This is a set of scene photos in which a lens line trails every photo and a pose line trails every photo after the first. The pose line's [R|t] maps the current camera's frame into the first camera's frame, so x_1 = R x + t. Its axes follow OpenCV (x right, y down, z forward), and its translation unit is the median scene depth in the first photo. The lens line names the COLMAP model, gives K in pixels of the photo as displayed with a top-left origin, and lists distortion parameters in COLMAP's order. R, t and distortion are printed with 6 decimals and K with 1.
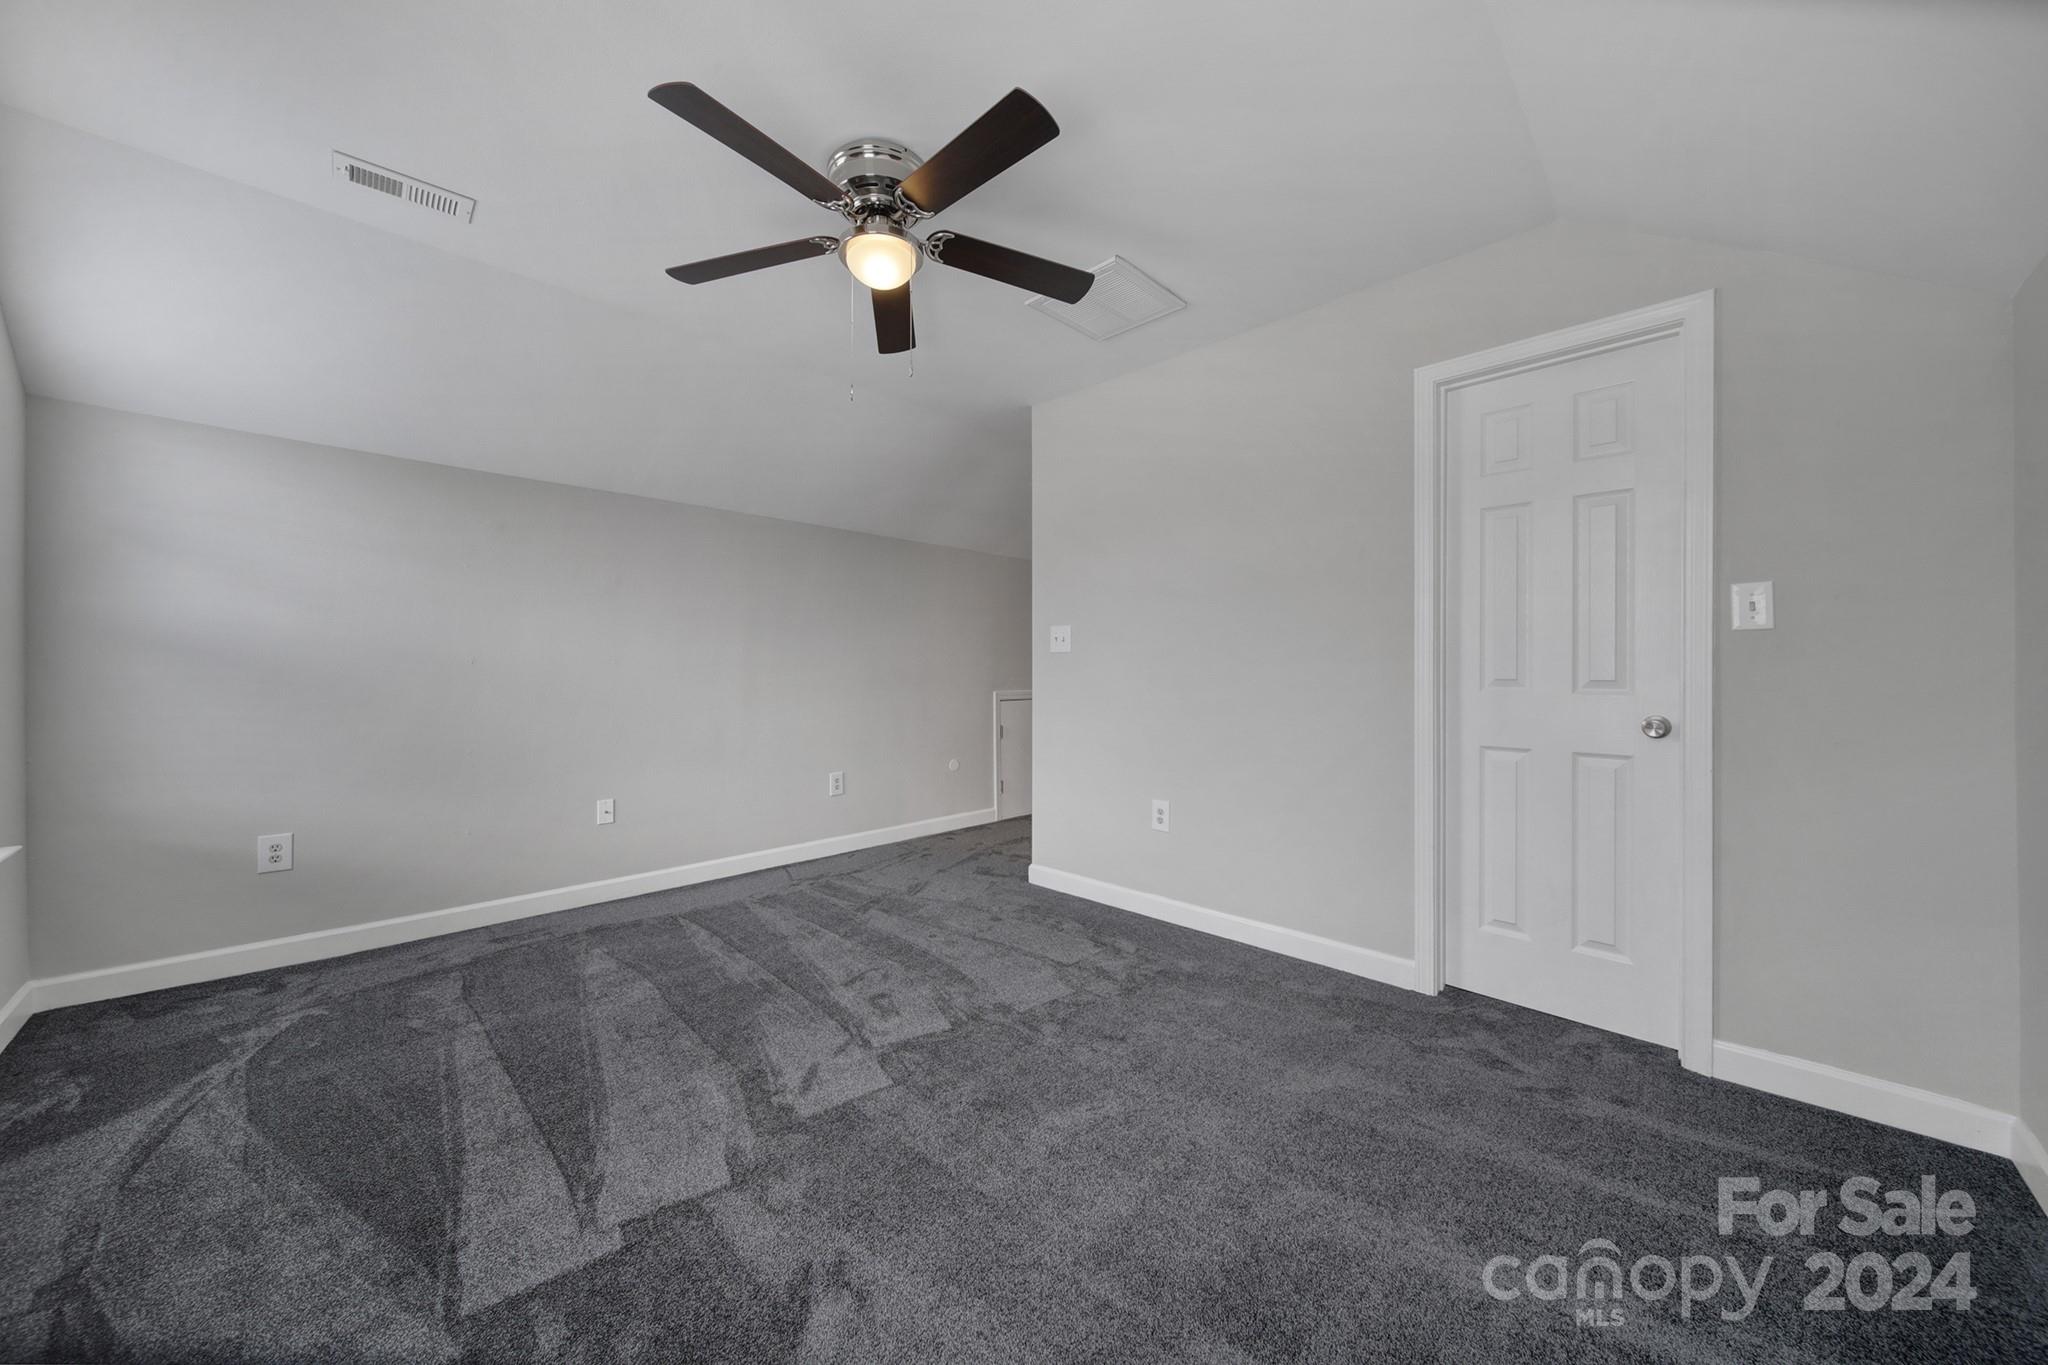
lens RADIAL K [[724.4, 0, 1022.8], [0, 724.4, 678.0], [0, 0, 1]] dist [-0.001822, -0.000400]
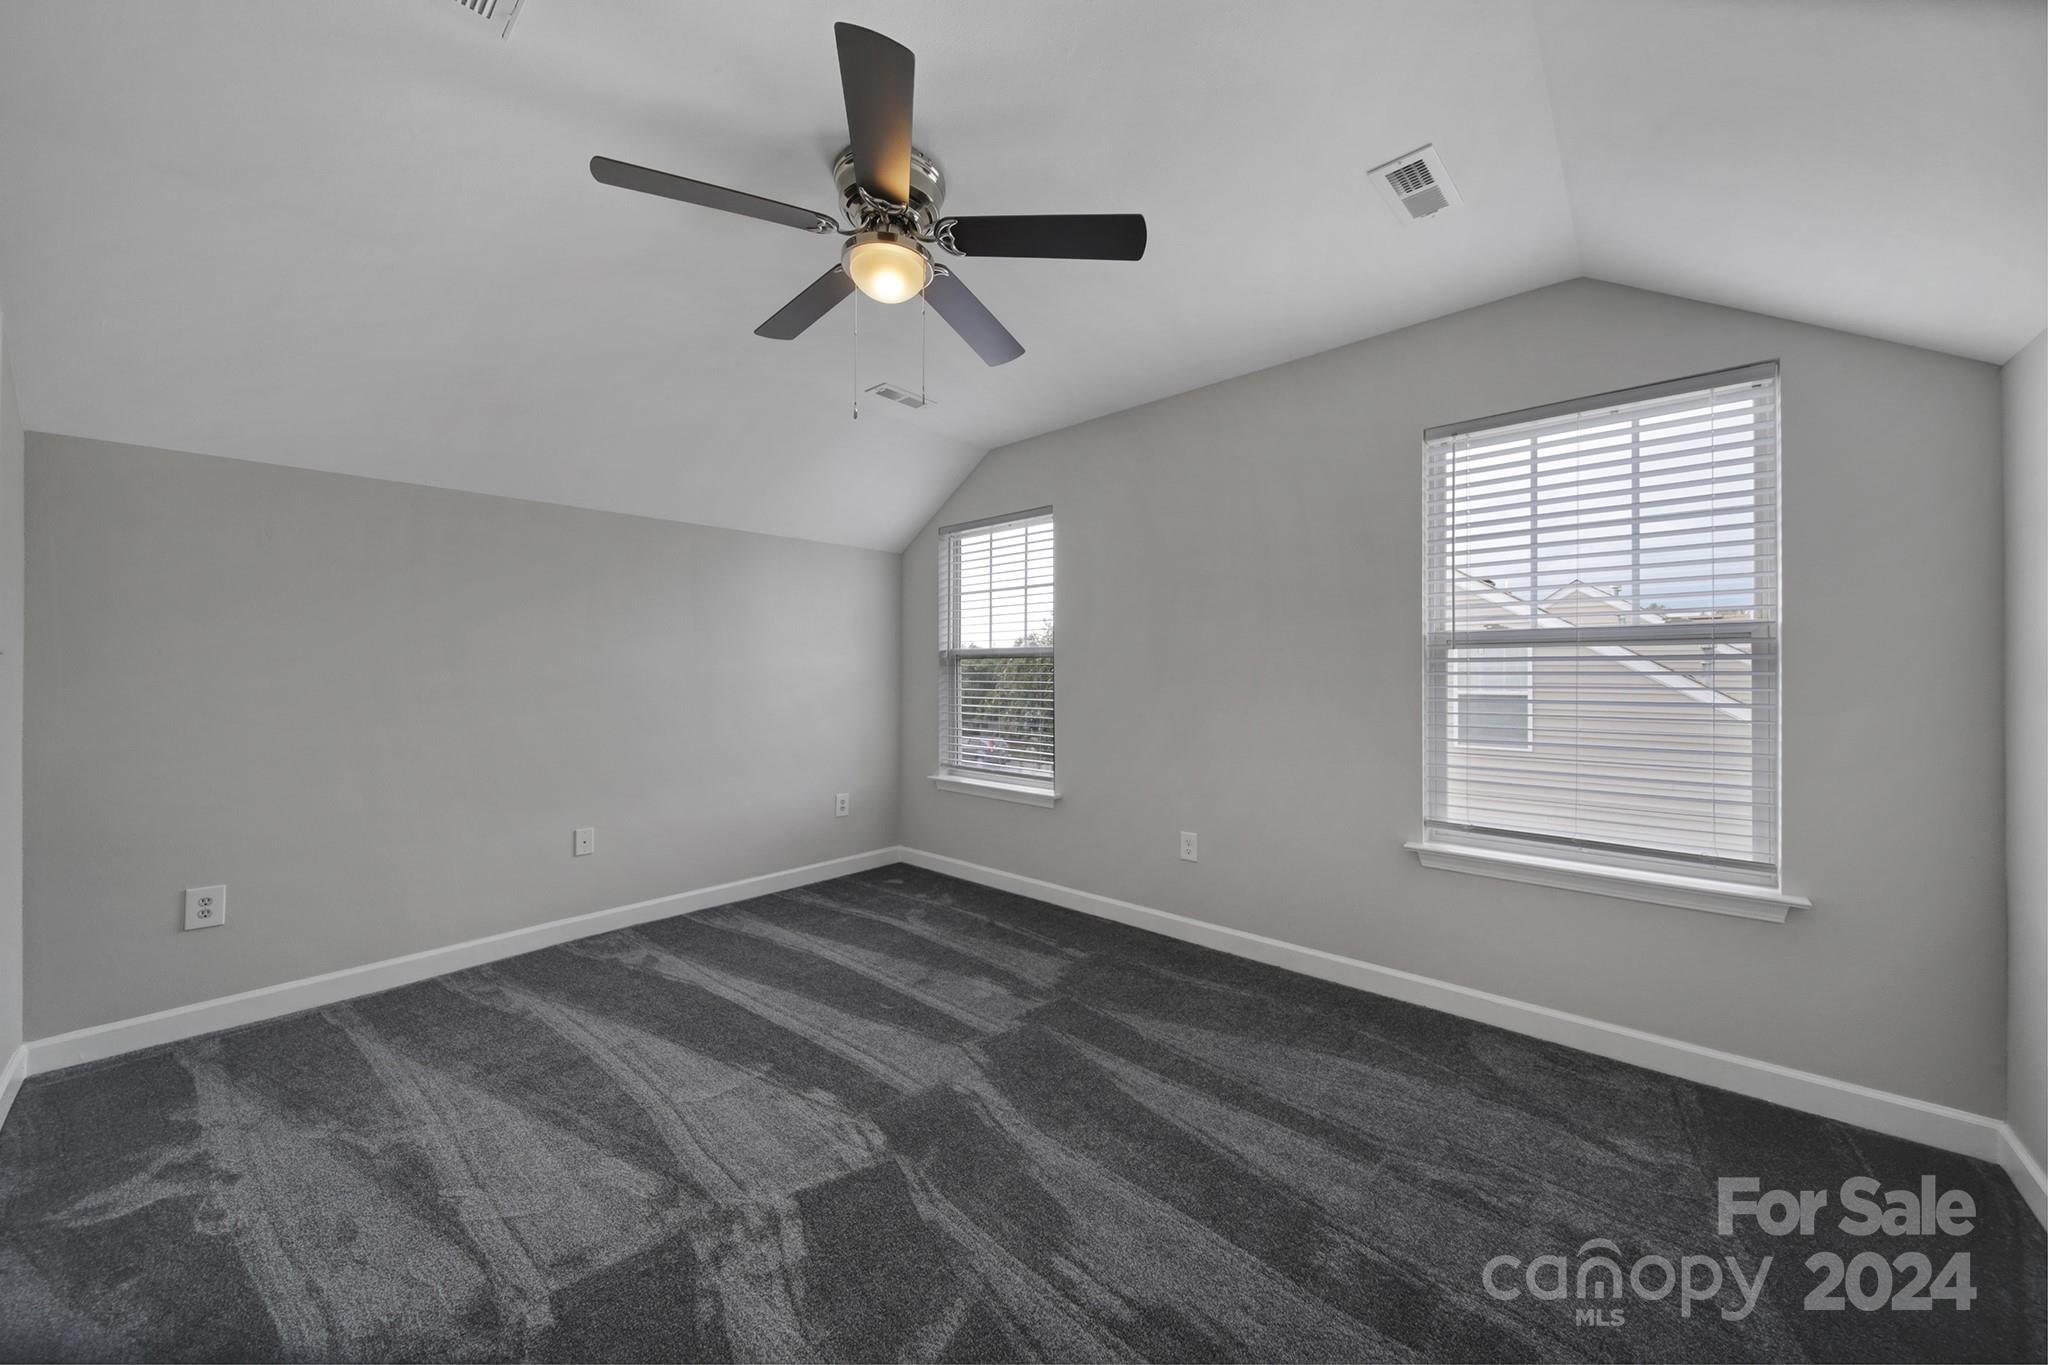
lens RADIAL K [[736.2, 0, 1024.3], [0, 736.2, 665.4], [0, 0, 1]] dist [0.000021, -0.000009]
pose [[-0.998038, -0.005655, -0.062362, -0.195198], [-0.005222, 0.999961, -0.007110, -0.047991], [0.062400, -0.006770, -0.998028, 1.246817]]
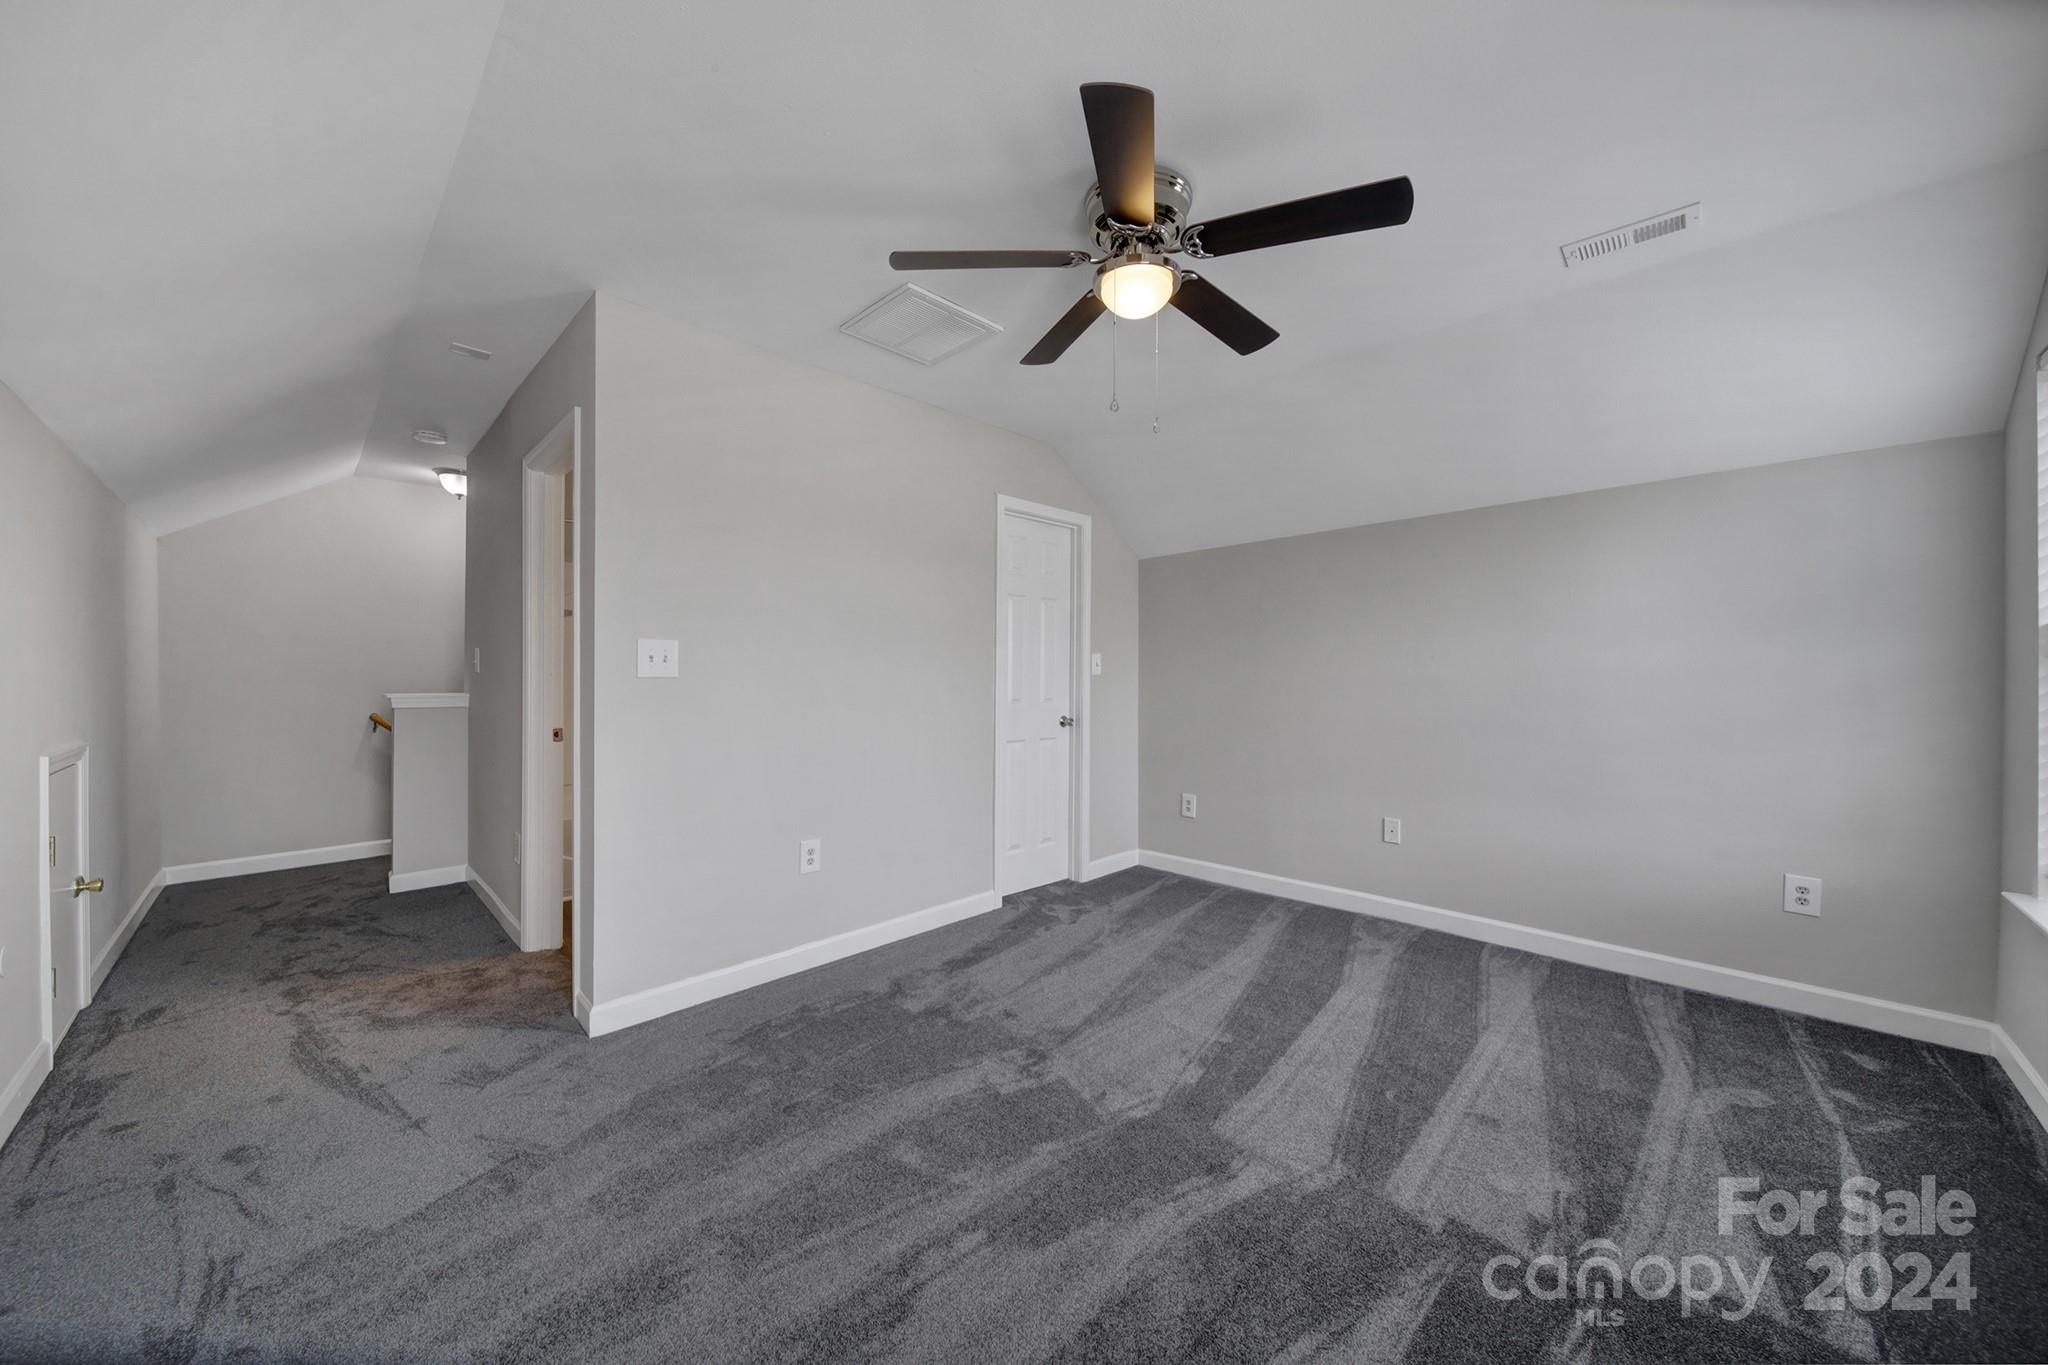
lens RADIAL K [[724.4, 0, 1022.8], [0, 724.4, 678.0], [0, 0, 1]] dist [-0.001822, -0.000400]
pose [[-0.000139, -0.008782, 0.999961, -0.737571], [0.000460, 0.999961, 0.008782, -0.045860], [-1.000000, 0.000461, -0.000135, 0.732294]]
